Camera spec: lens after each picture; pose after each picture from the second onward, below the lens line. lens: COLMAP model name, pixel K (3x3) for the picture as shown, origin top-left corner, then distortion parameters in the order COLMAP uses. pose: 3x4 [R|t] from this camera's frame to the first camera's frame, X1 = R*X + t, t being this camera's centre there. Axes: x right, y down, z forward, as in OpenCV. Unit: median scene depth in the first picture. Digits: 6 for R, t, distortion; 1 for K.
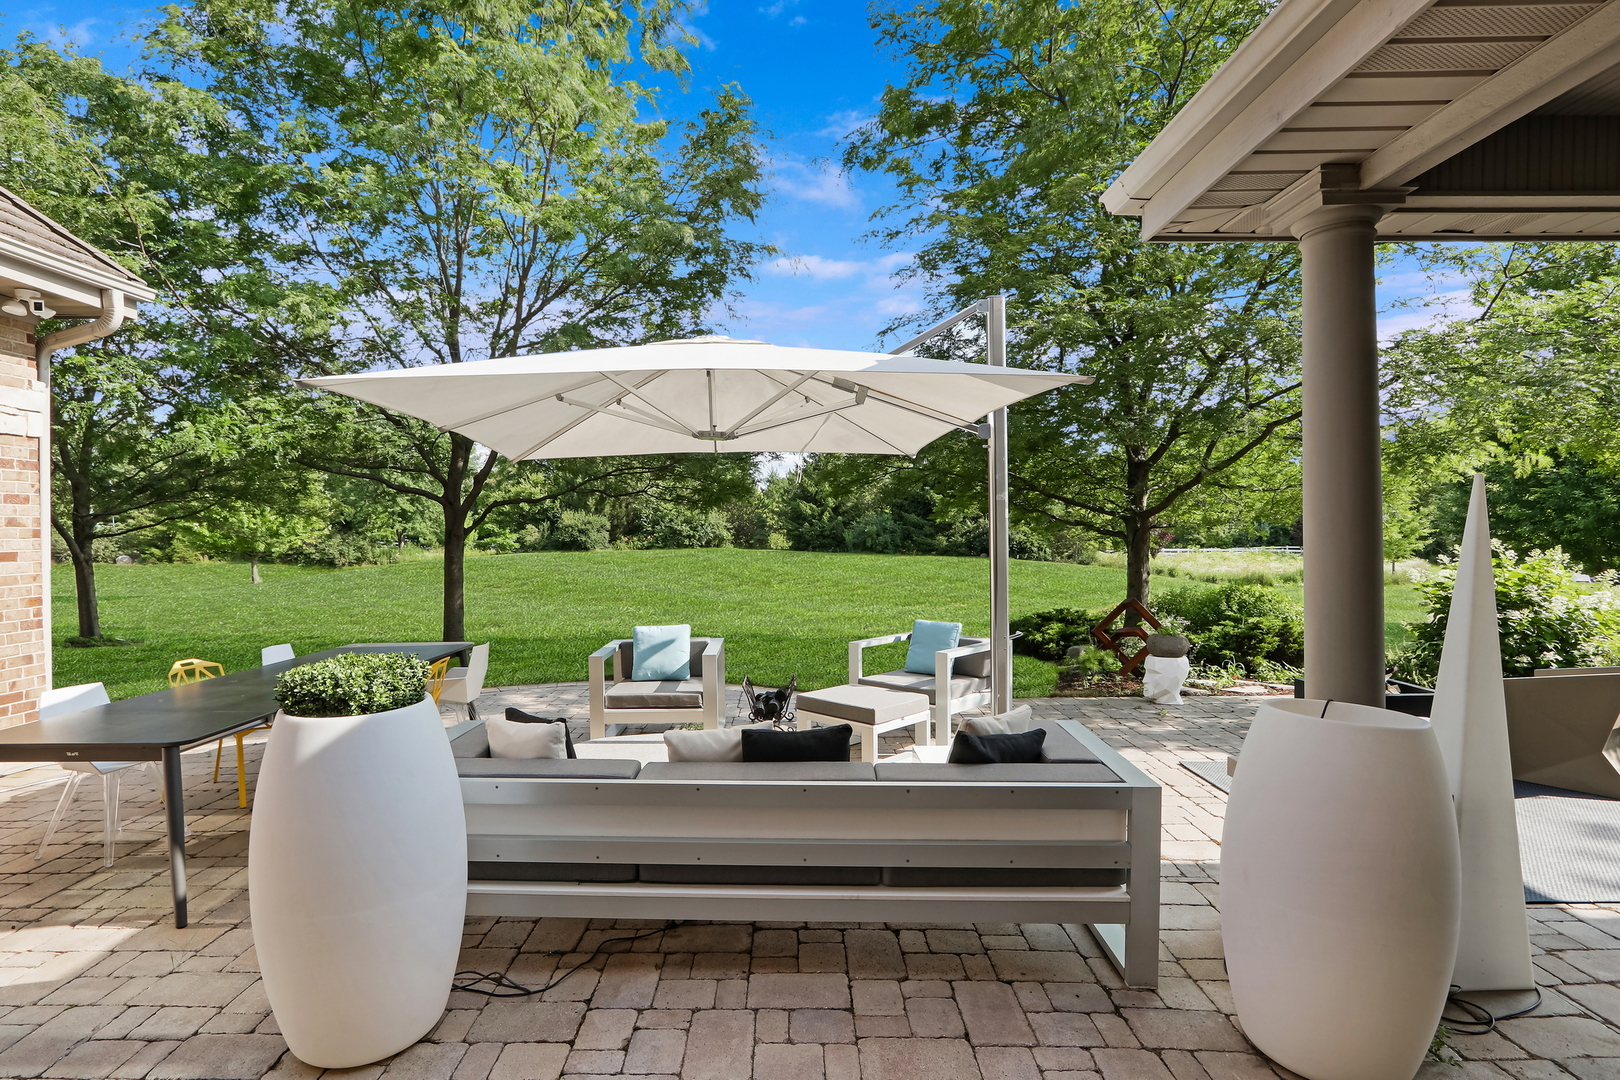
lens RADIAL K [[840.7, 0, 807.7], [0, 840.7, 540.4], [0, 0, 1]] dist [0.000166, -0.000580]
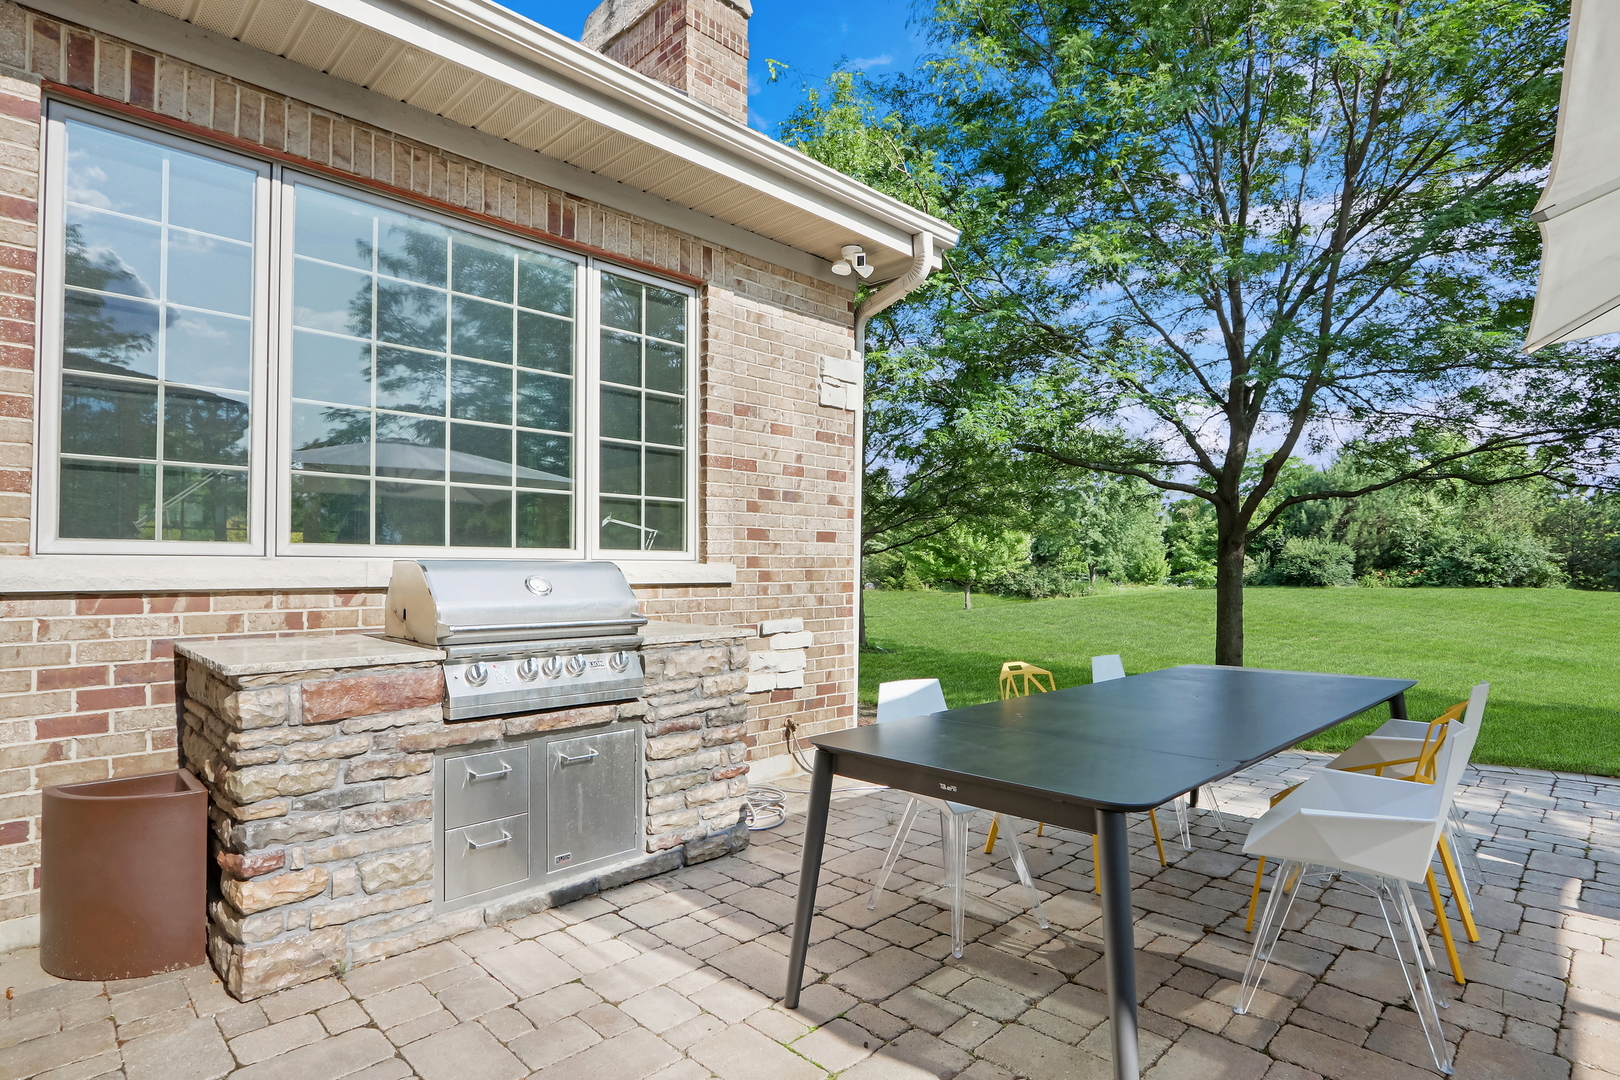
lens RADIAL K [[840.7, 0, 800.5], [0, 840.7, 549.8], [0, 0, 1]] dist [0.000166, -0.000580]
pose [[0.728175, -0.004520, -0.685377, -0.073888], [-0.023754, 0.999211, -0.031828, 0.014242], [0.684980, 0.039456, 0.727493, 0.066225]]
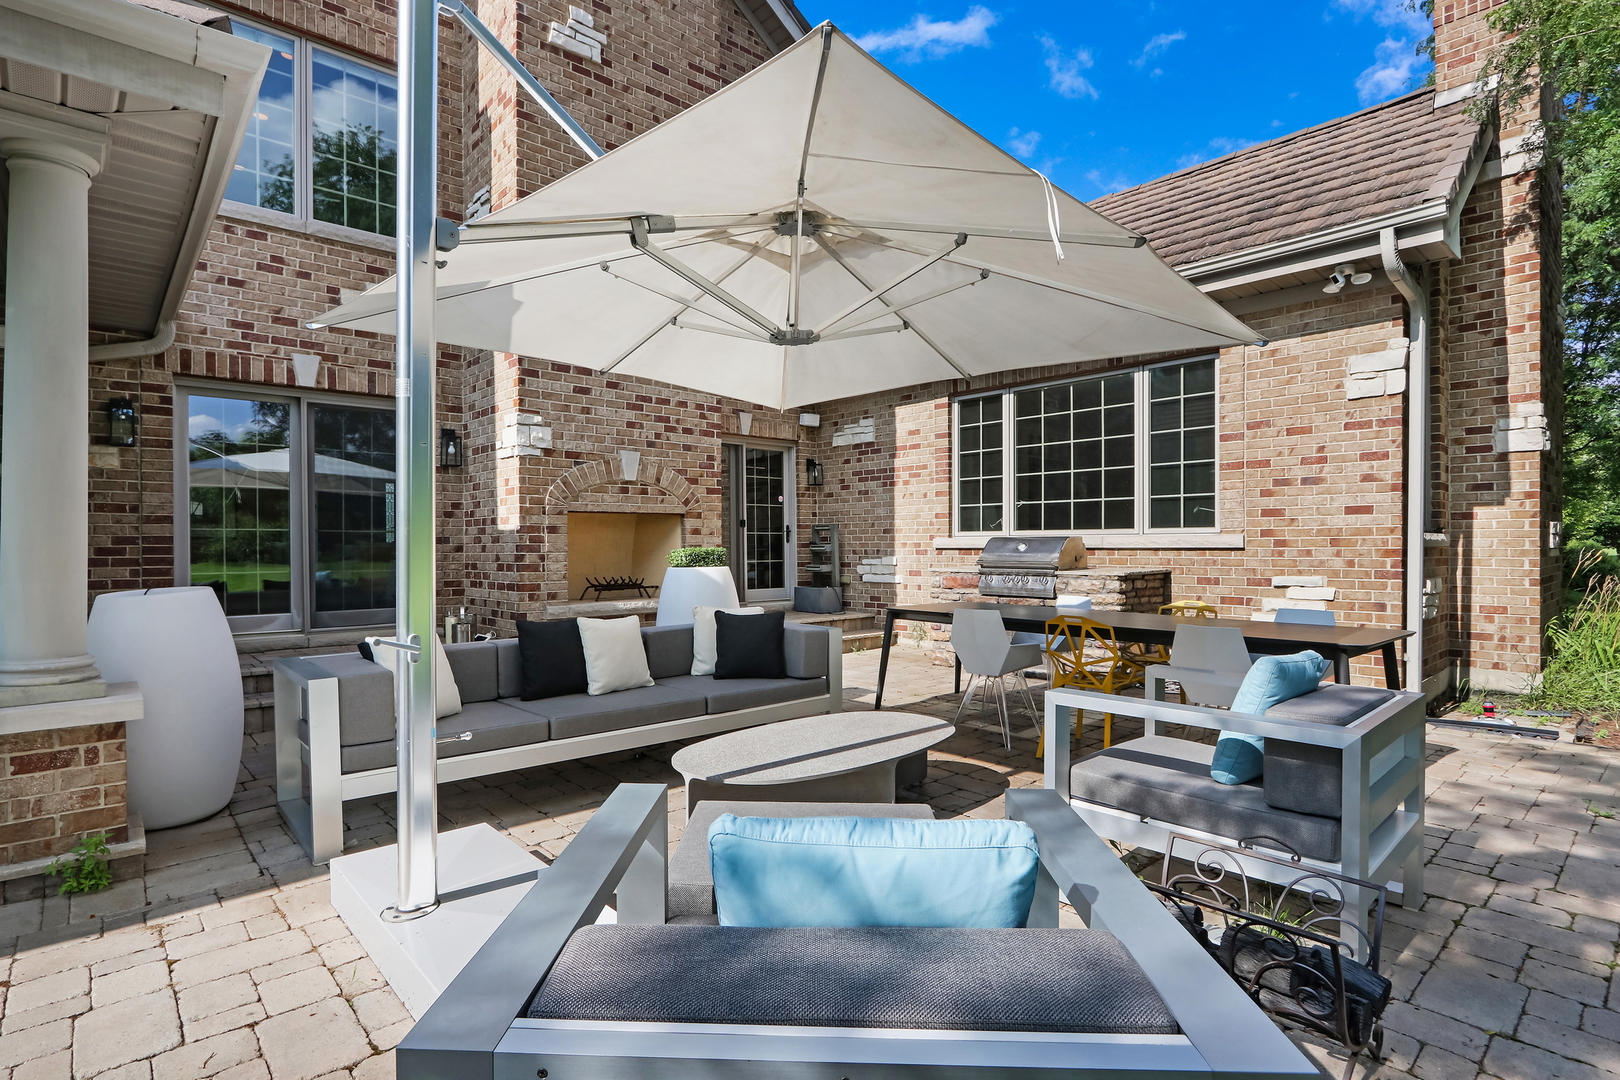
lens RADIAL K [[791.5, 0, 804.3], [0, 791.5, 549.6], [0, 0, 1]] dist [0.000376, 0.000034]
pose [[-0.704614, 0.007436, -0.709552, 0.065180], [-0.010209, 0.999735, 0.020616, 0.012774], [0.709517, 0.021770, -0.704351, 0.268278]]
